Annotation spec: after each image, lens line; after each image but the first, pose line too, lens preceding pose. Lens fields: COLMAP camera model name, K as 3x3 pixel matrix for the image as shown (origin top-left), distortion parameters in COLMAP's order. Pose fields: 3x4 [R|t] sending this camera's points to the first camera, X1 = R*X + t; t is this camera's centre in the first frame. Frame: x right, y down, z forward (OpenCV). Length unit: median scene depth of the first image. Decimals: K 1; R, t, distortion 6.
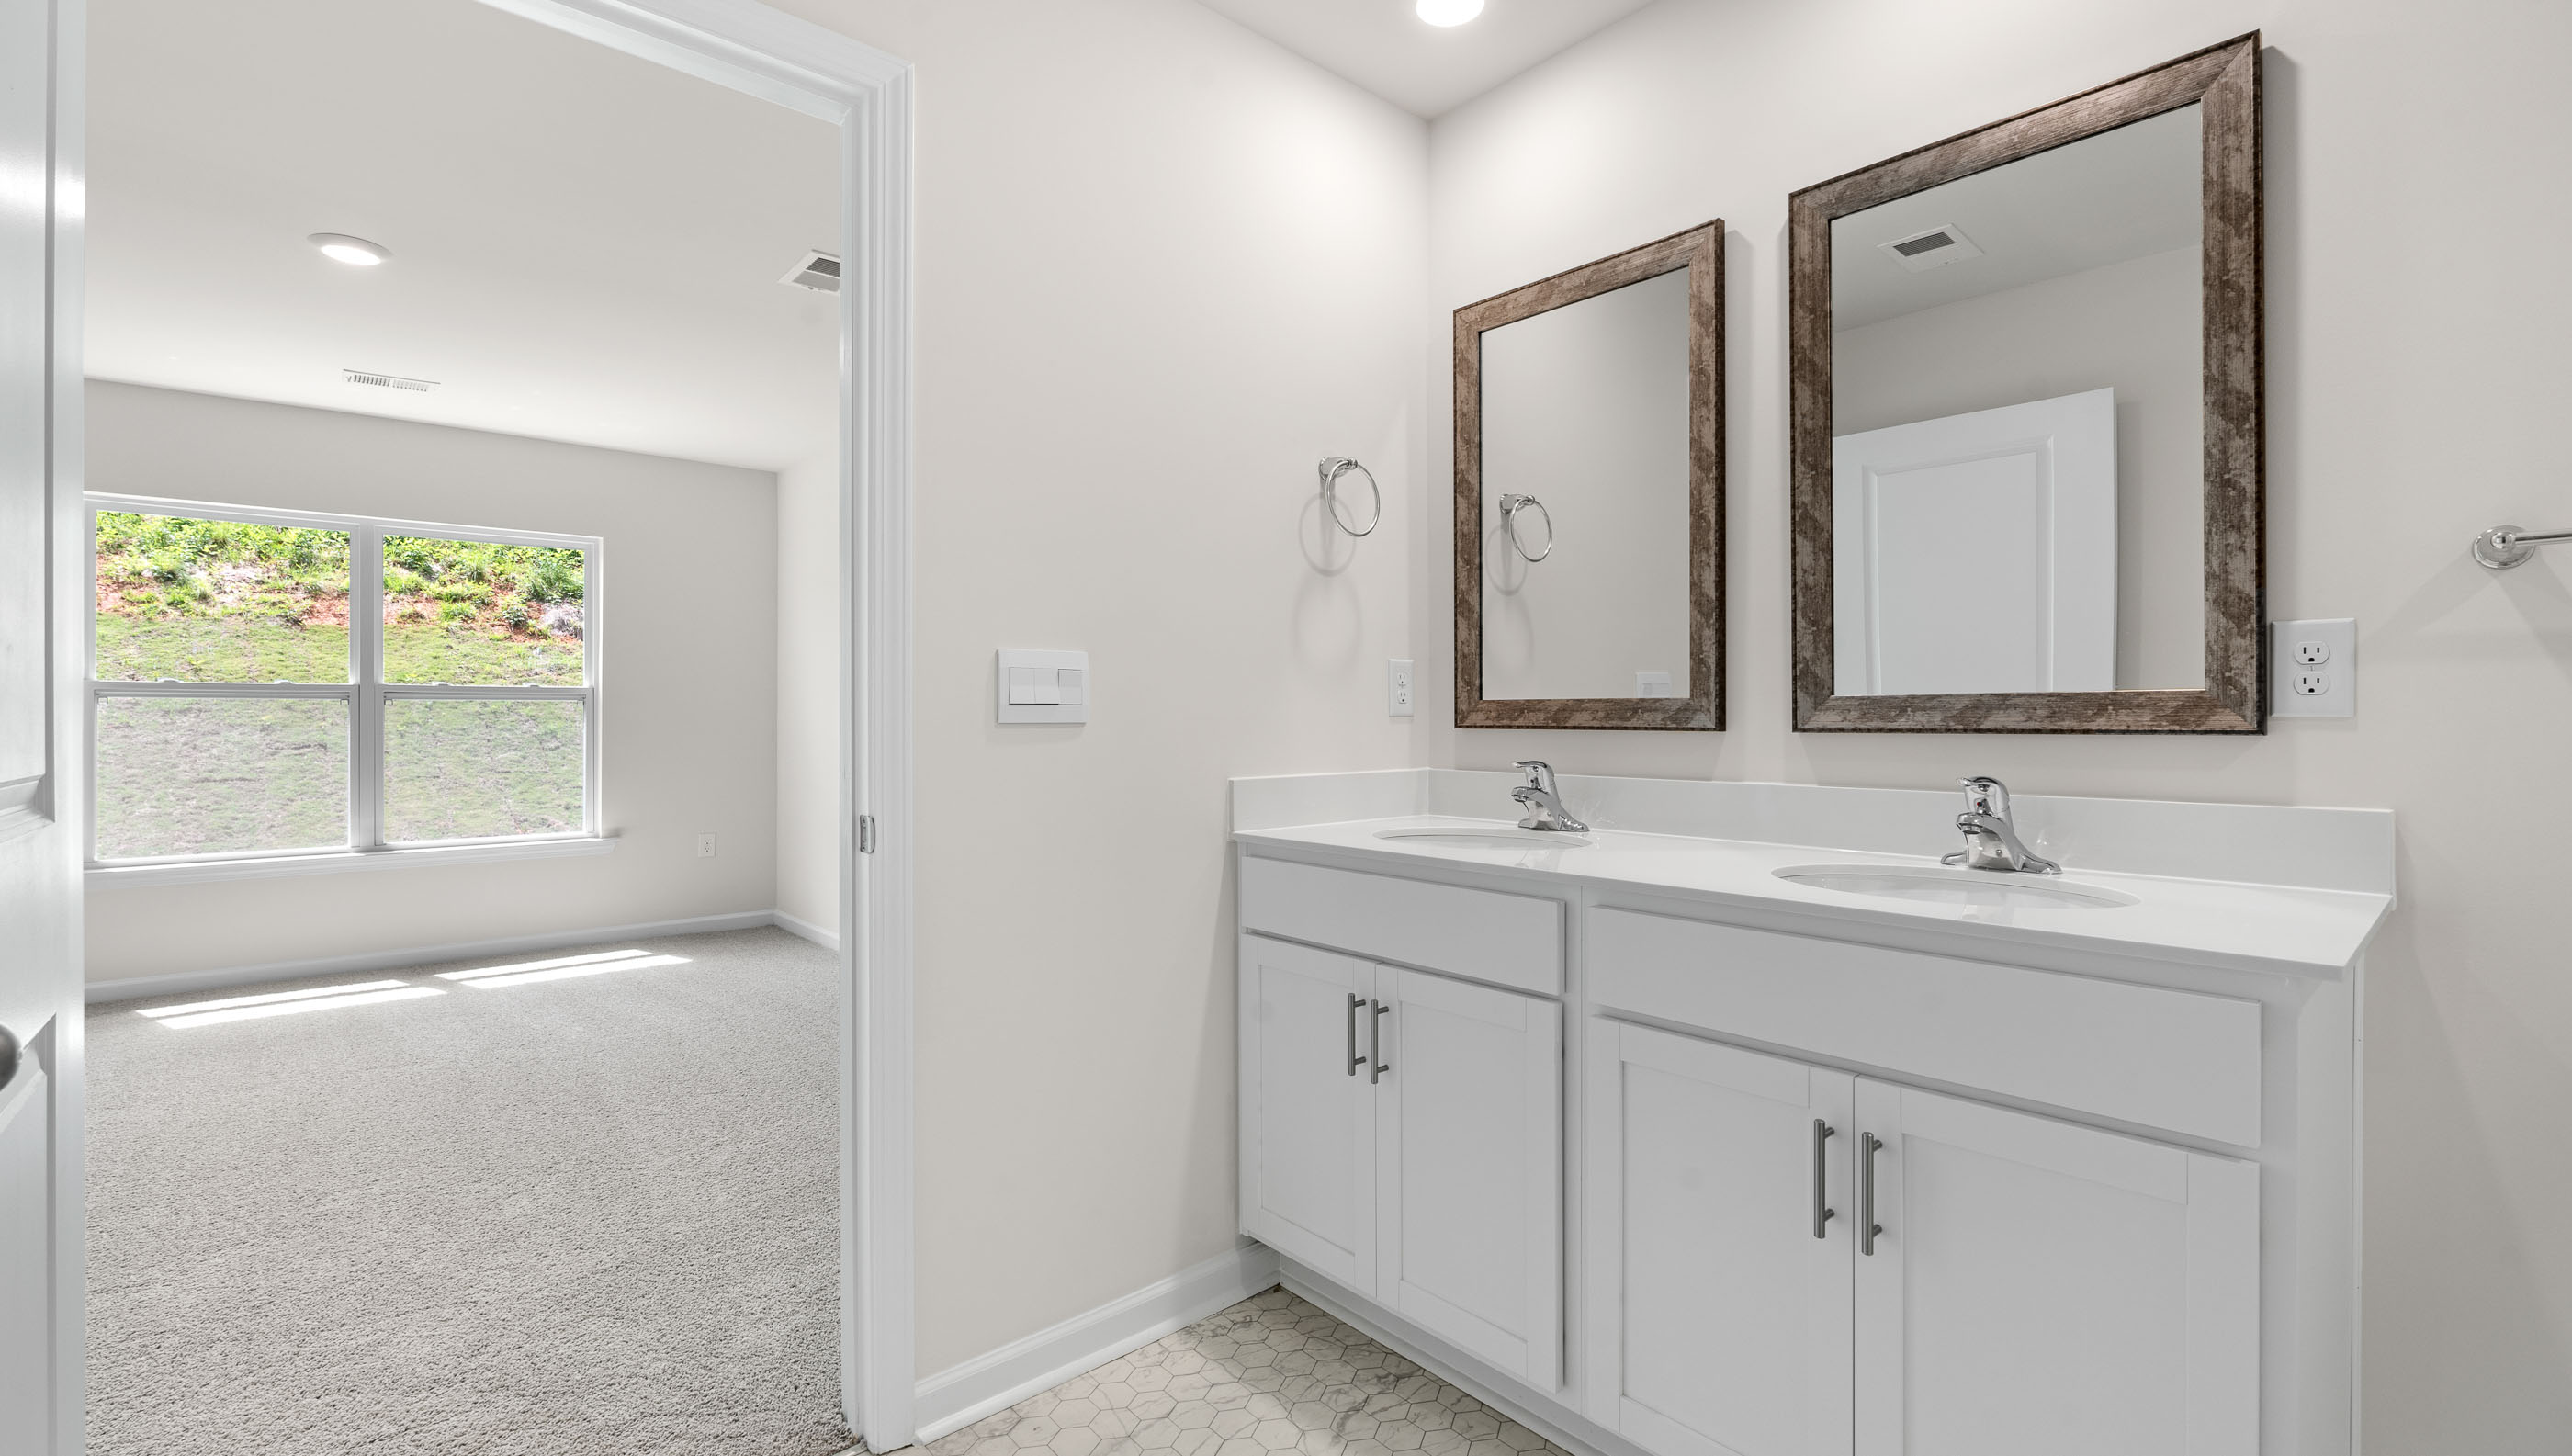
lens RADIAL K [[1115.3, 0, 1293.6], [0, 1115.3, 732.5], [0, 0, 1]] dist [0.001067, -0.000835]
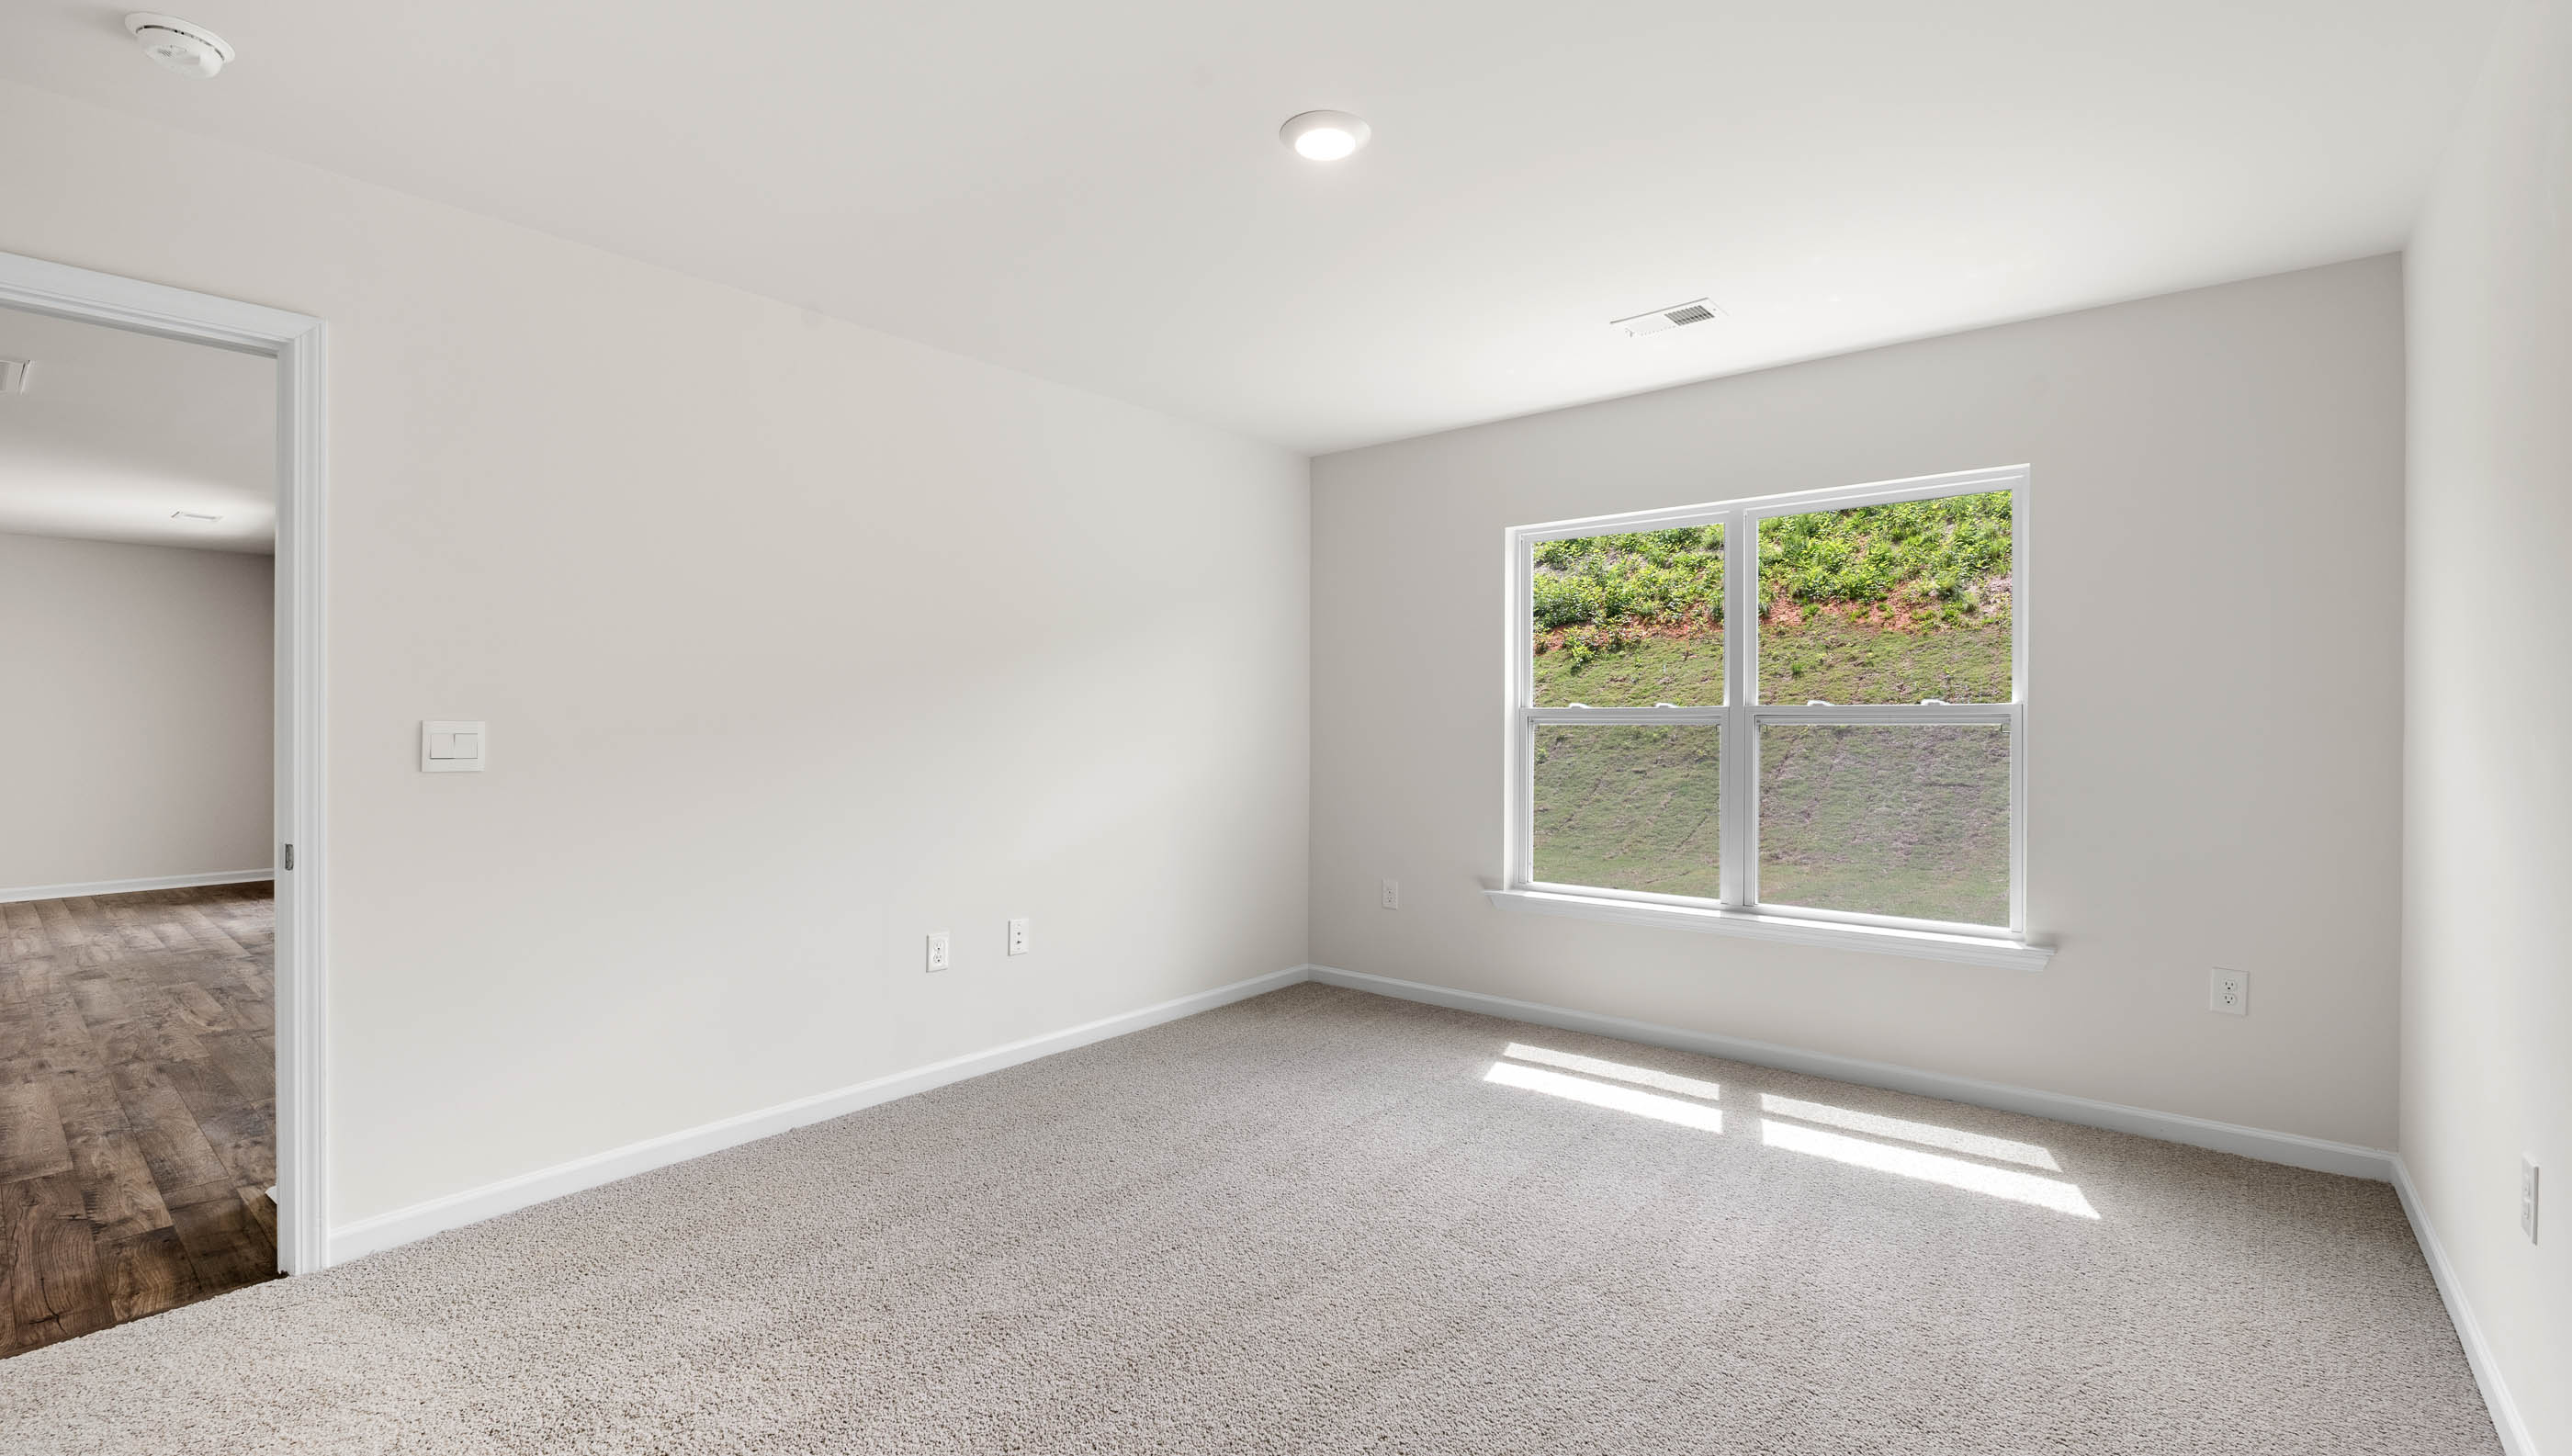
lens RADIAL K [[1115.3, 0, 1290.2], [0, 1115.3, 732.0], [0, 0, 1]] dist [0.001067, -0.000835]
pose [[0.162418, 0.012908, -0.986638, -0.028702], [-0.009344, 0.999890, 0.011543, -0.010700], [0.986678, 0.007345, 0.162521, 0.189636]]
